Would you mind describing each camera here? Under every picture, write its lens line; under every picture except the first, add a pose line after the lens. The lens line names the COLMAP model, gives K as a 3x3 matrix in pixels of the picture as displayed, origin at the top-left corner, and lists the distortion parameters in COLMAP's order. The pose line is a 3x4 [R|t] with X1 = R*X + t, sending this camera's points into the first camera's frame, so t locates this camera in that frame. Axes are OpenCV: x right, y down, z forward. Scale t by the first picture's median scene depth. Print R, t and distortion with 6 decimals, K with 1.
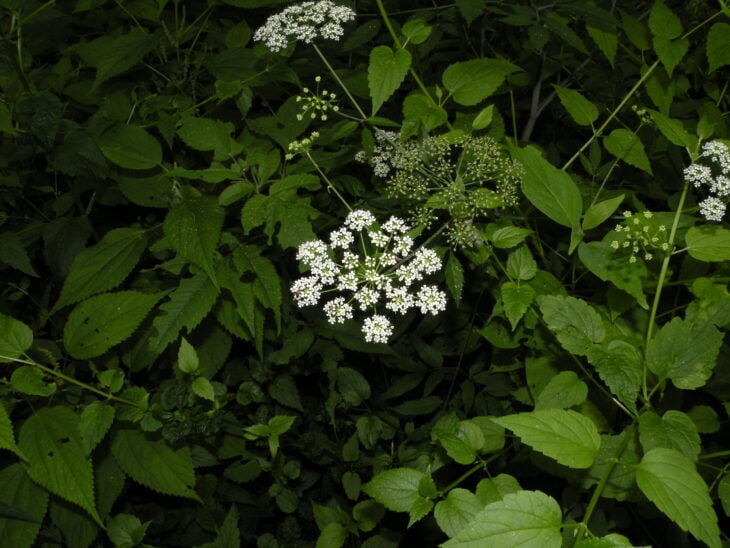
lens RADIAL K [[579.5, 0, 365.0], [0, 579.5, 274.0], [0, 0, 1]] dist [-0.151952, 0.139649]
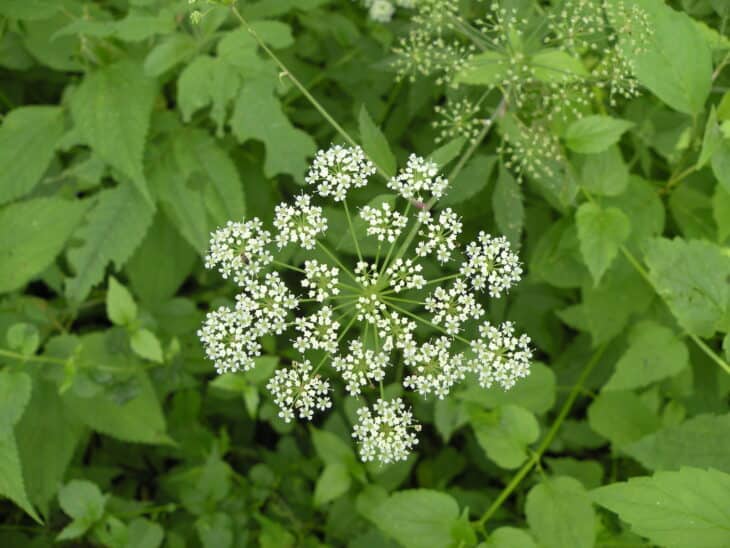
lens RADIAL K [[579.5, 0, 365.0], [0, 579.5, 274.0], [0, 0, 1]] dist [-0.151952, 0.139649]
pose [[0.999489, -0.030524, -0.009538, 0.012399], [0.031976, 0.958270, 0.284072, -0.147462], [0.000469, -0.284232, 0.958755, 0.567711]]
